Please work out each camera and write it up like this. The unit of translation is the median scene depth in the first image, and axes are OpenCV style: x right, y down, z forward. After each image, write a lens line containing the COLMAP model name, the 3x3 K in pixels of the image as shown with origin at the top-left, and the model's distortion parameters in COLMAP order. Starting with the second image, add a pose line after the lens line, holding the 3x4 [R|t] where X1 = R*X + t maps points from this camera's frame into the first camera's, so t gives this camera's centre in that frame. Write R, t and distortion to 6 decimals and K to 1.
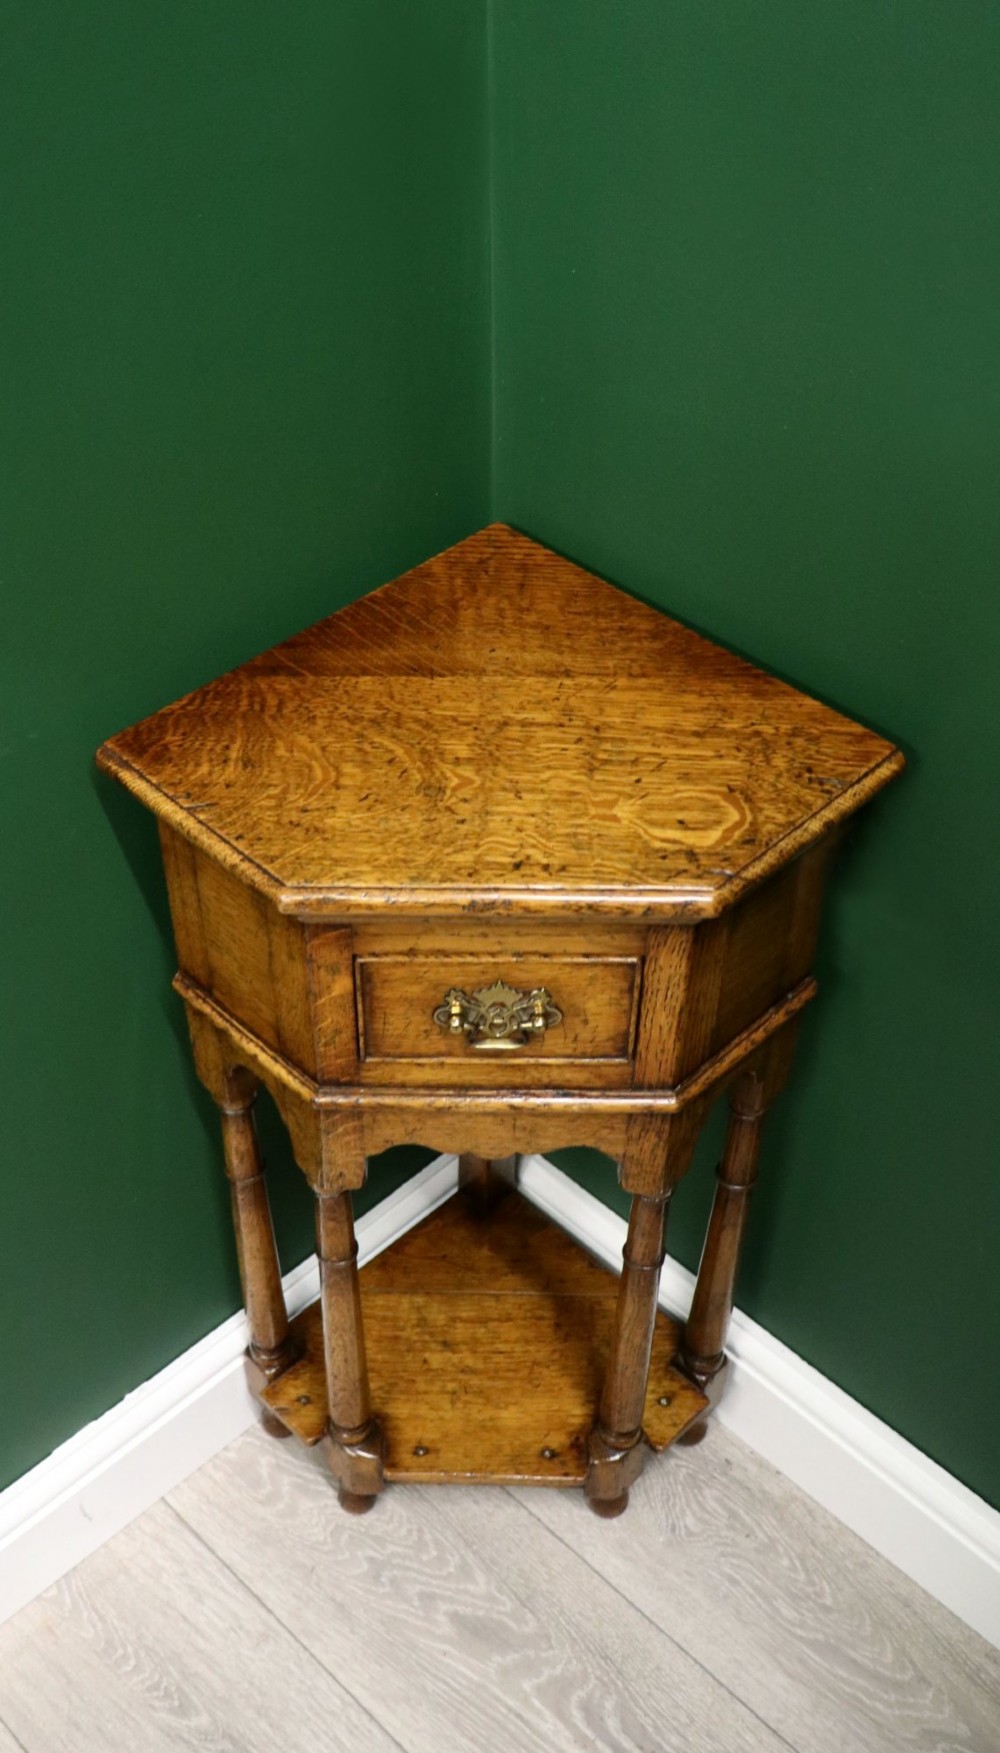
lens RADIAL K [[1838.1, 0, 396.1], [0, 1838.1, 883.7], [0, 0, 1]] dist [-0.201039, 0.174199]
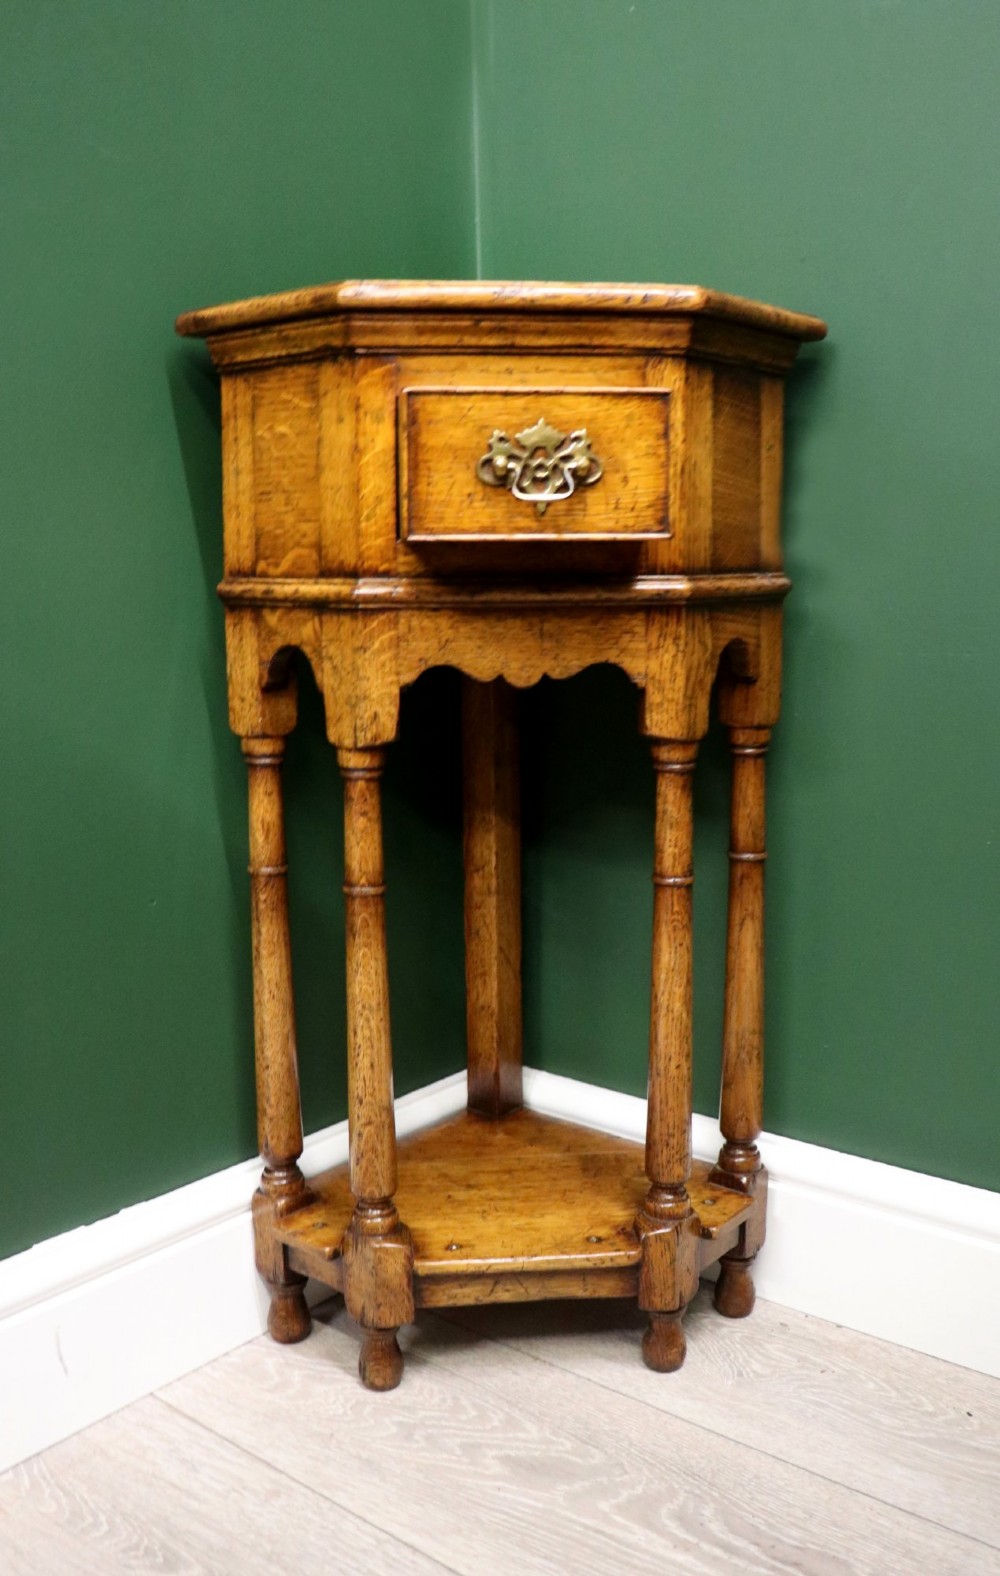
lens RADIAL K [[1440.2, 0, 546.1], [0, 1440.2, 735.4], [0, 0, 1]] dist [-0.204712, 0.171092]
pose [[0.988531, -0.000300, 0.151021, -0.057861], [0.090073, 0.803841, -0.587985, 0.659098], [-0.121220, 0.594844, 0.794648, 0.364156]]
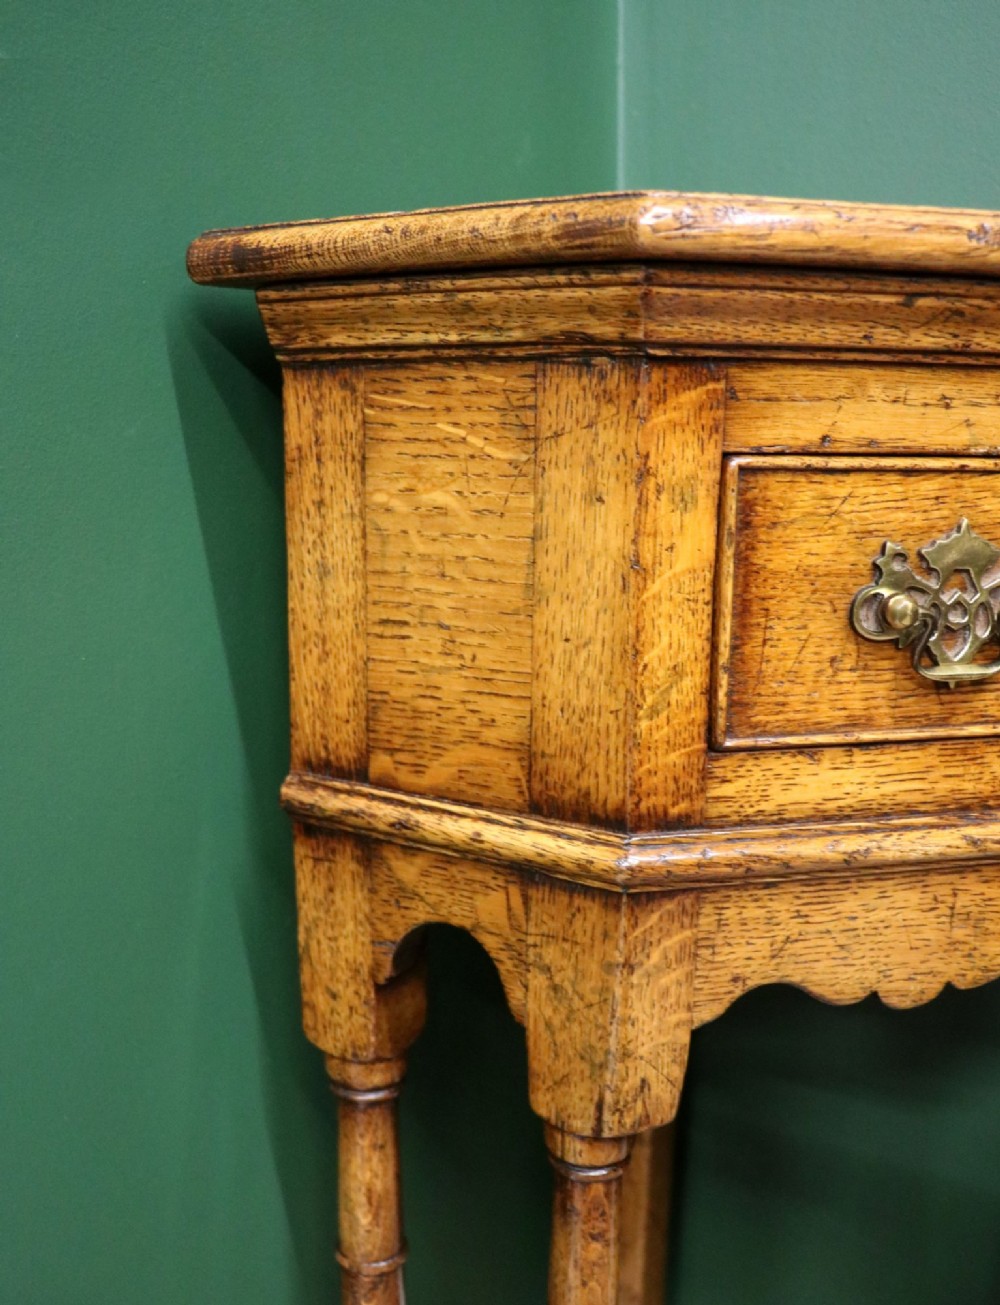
lens RADIAL K [[1347.2, 0, 479.1], [0, 1347.2, 756.1], [0, 0, 1]] dist [-0.185806, 0.176193]
pose [[0.969537, -0.035679, 0.242333, -0.166798], [0.148765, 0.871740, -0.466838, 0.251601], [-0.194596, 0.488667, 0.850492, 0.651861]]
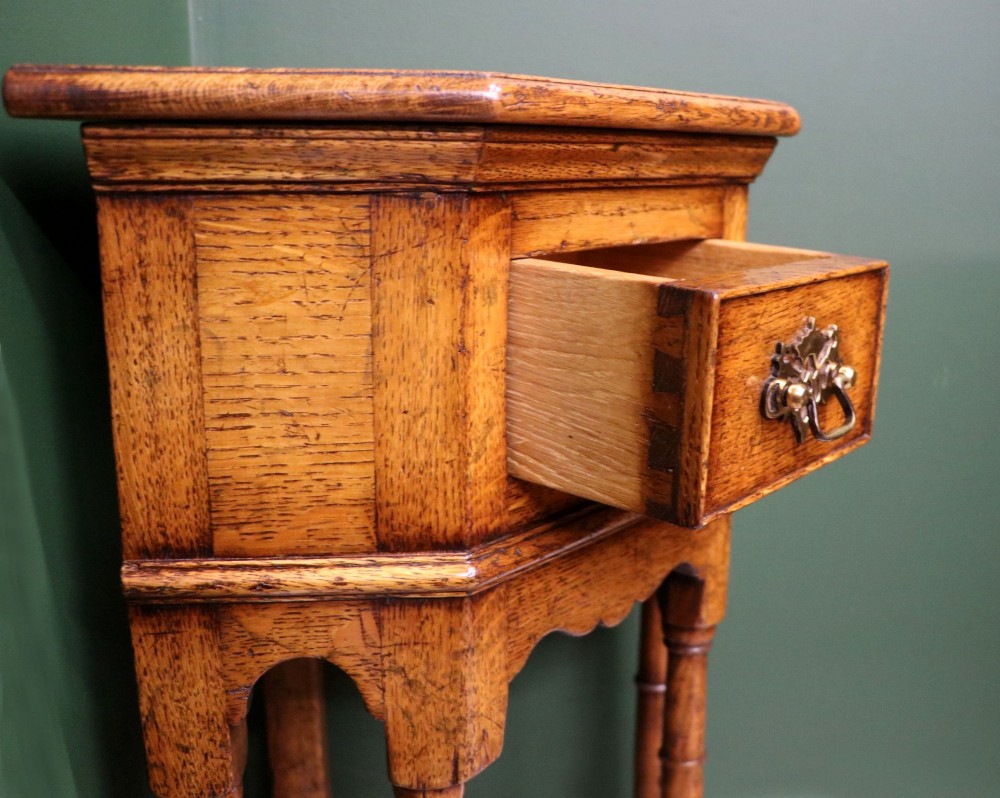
lens RADIAL K [[1071.3, 0, 647.0], [0, 1071.3, 383.6], [0, 0, 1]] dist [-0.190988, 0.165106]
pose [[0.547949, -0.143185, 0.824166, -0.305854], [0.549953, 0.804052, -0.225947, 0.178495], [-0.630321, 0.577060, 0.519324, 0.694129]]
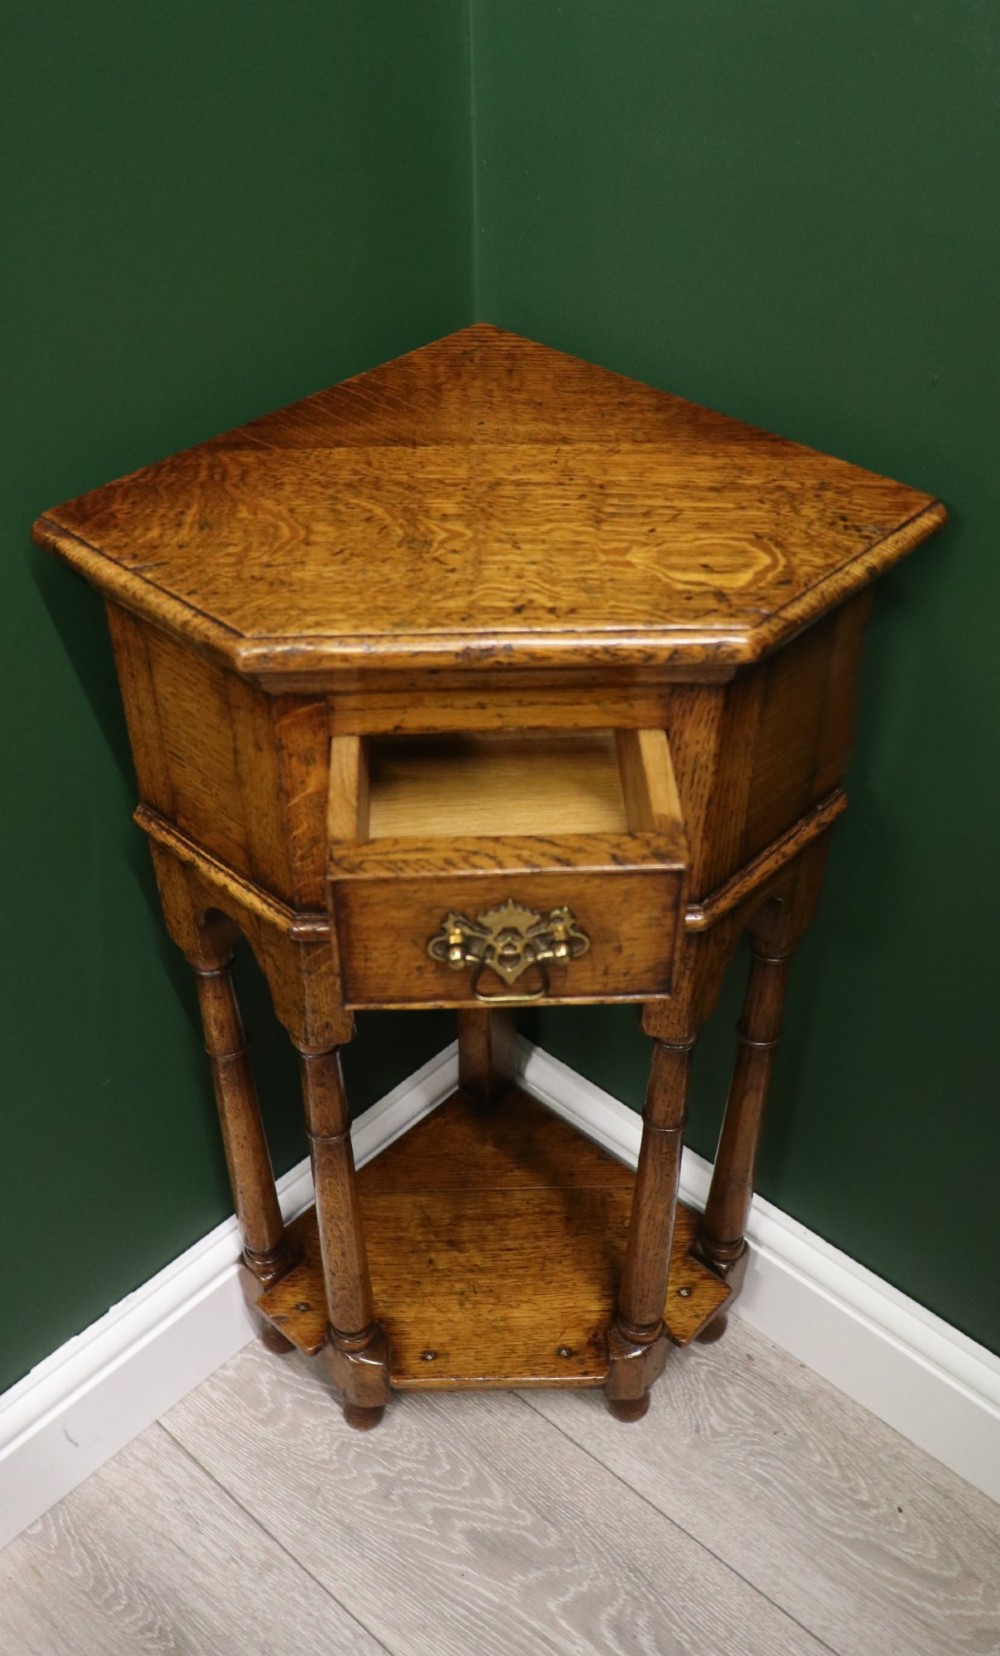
lens RADIAL K [[1561.4, 0, 500.0], [0, 1561.4, 828.0], [0, 0, 1]] dist [-0.199943, 0.167415]
pose [[0.997339, -0.026440, 0.067946, 0.004973], [0.030395, 0.997862, -0.057860, 0.111741], [-0.066271, 0.059771, 0.996010, 0.244275]]
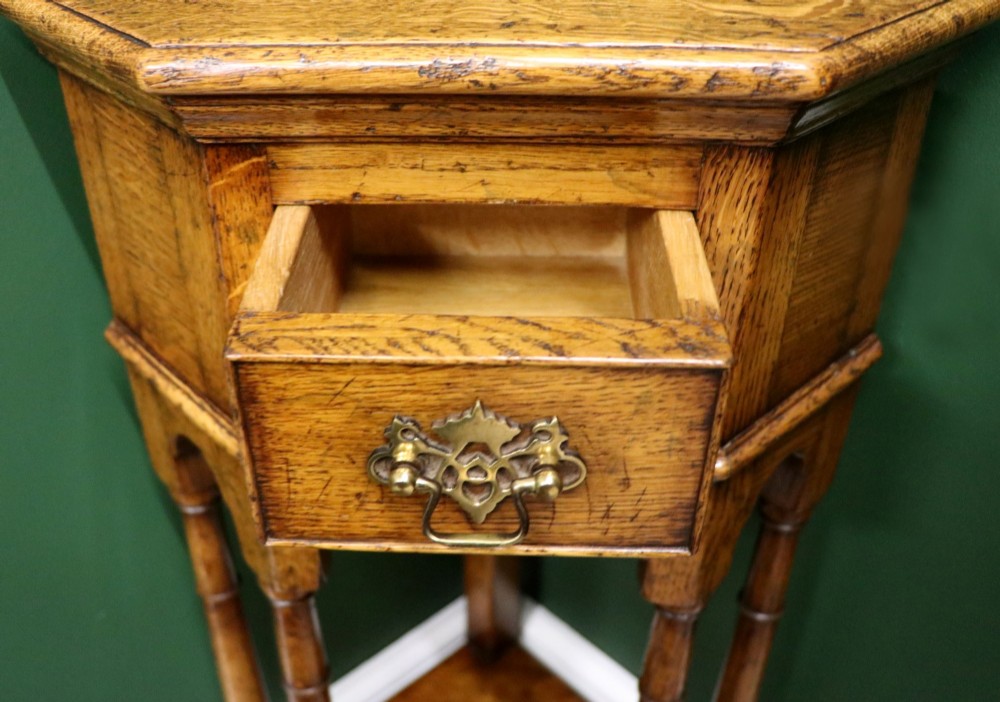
lens RADIAL K [[1031.9, 0, 450.7], [0, 1031.9, 373.7], [0, 0, 1]] dist [-0.188514, 0.170384]
pose [[0.999628, 0.021450, -0.016828, 0.046023], [-0.023563, 0.990226, -0.137464, 0.136389], [0.013715, 0.137810, 0.990364, 0.558933]]
